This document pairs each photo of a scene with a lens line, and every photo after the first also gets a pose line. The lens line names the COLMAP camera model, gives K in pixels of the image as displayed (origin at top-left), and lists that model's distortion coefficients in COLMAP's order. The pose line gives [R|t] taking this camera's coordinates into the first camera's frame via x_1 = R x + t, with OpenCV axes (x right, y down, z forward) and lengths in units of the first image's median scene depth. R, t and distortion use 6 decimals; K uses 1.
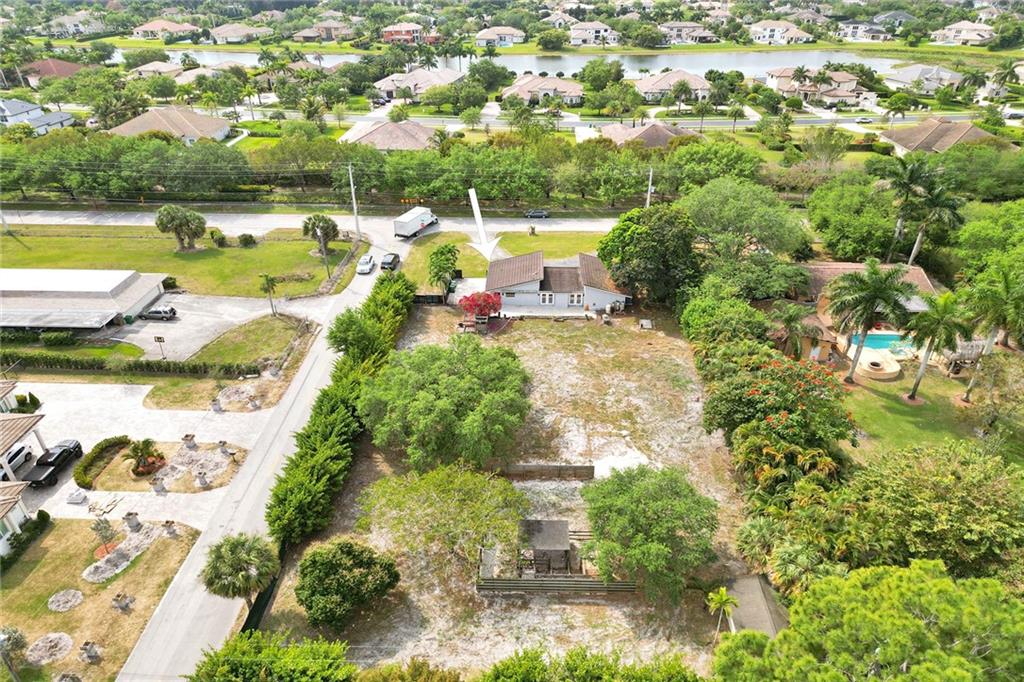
lens RADIAL K [[709.2, 0, 513.3], [0, 709.2, 391.8], [0, 0, 1]] dist [0.072584, -0.060855]
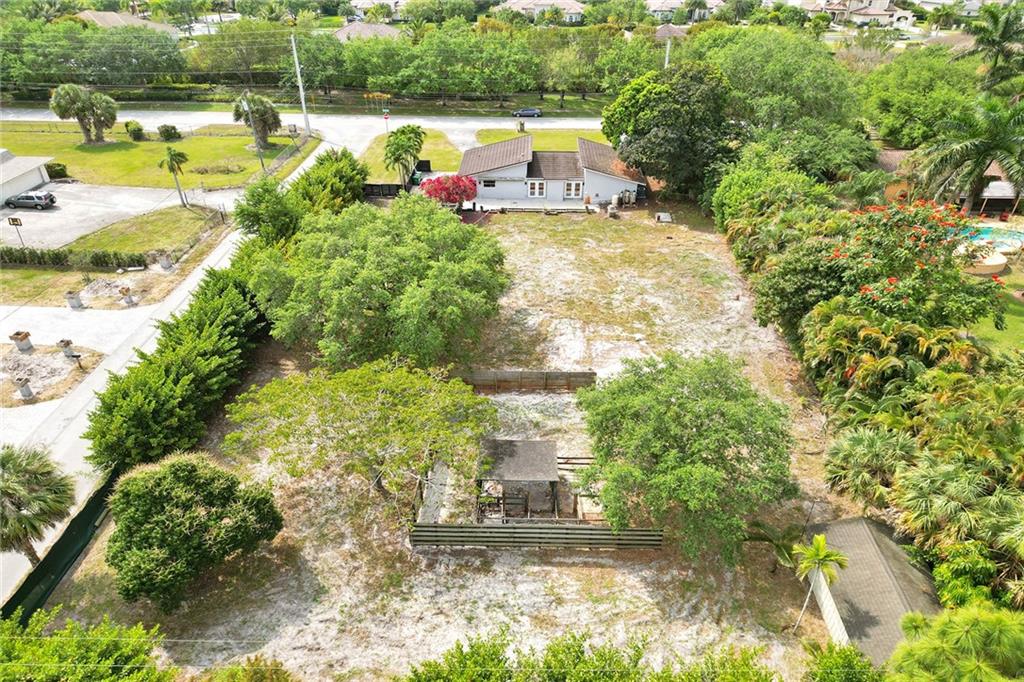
lens RADIAL K [[701.2, 0, 511.8], [0, 701.2, 409.2], [0, 0, 1]] dist [0.074330, -0.063690]
pose [[0.999998, 0.001609, -0.000844, 0.027401], [-0.001562, 0.998573, 0.053387, 0.088268], [0.000929, -0.053386, 0.998574, 0.268958]]
